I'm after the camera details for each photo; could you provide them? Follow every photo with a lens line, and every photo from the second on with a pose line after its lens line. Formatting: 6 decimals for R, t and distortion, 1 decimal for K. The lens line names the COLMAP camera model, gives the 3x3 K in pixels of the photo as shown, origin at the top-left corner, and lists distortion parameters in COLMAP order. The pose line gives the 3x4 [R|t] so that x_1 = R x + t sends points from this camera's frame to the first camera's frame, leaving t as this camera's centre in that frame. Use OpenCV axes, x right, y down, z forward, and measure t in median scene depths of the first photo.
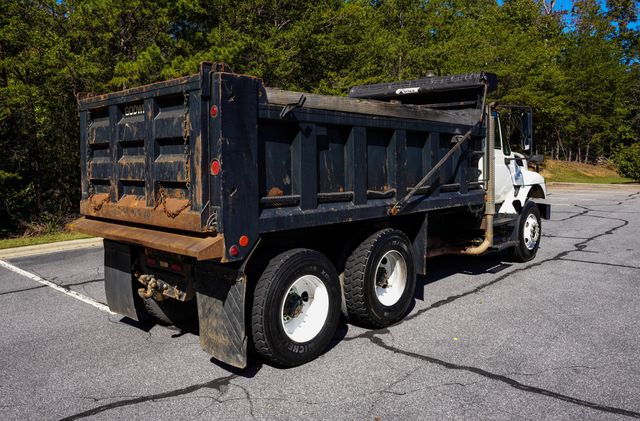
lens RADIAL K [[549.1, 0, 296.4], [0, 549.1, 197.4], [0, 0, 1]] dist [-0.171709, 0.122444]
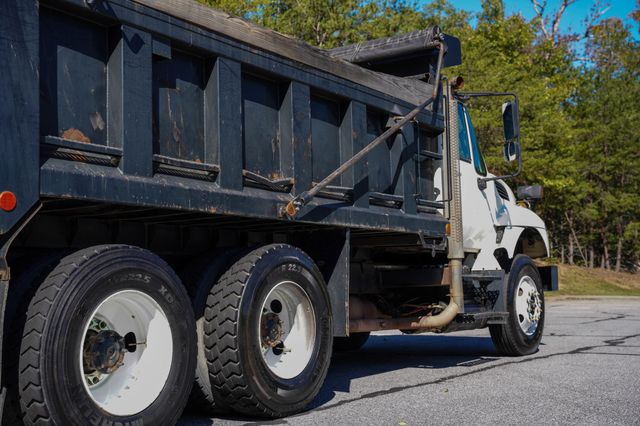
lens RADIAL K [[891.6, 0, 316.8], [0, 891.6, 210.7], [0, 0, 1]] dist [0.043261, 0.437783]
pose [[0.984097, 0.009737, 0.177367, 0.034966], [0.018671, 0.987295, -0.157795, 0.174088], [-0.176650, 0.158597, 0.971412, 0.056322]]
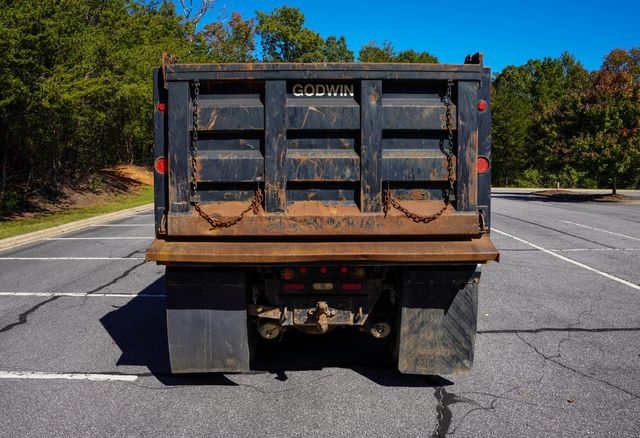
lens RADIAL K [[550.2, 0, 322.0], [0, 550.2, 203.5], [0, 0, 1]] dist [-0.185510, 0.167108]
pose [[0.705227, -0.035241, 0.708105, -0.725558], [0.042819, 0.999058, 0.007076, -0.004482], [-0.707688, 0.025330, 0.706071, 0.379147]]
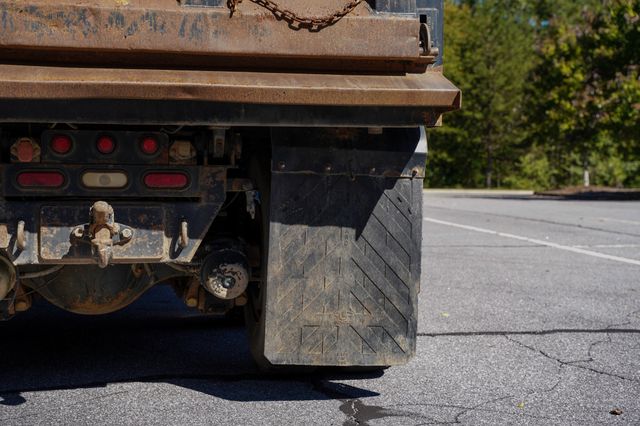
lens RADIAL K [[1057.9, 0, 324.9], [0, 1057.9, 212.8], [0, 0, 1]] dist [0.124523, 0.798810]
pose [[0.570778, -0.016150, 0.820945, -0.691393], [0.046345, 0.998846, -0.012572, 0.145521], [-0.819795, 0.045223, 0.570868, 0.392822]]
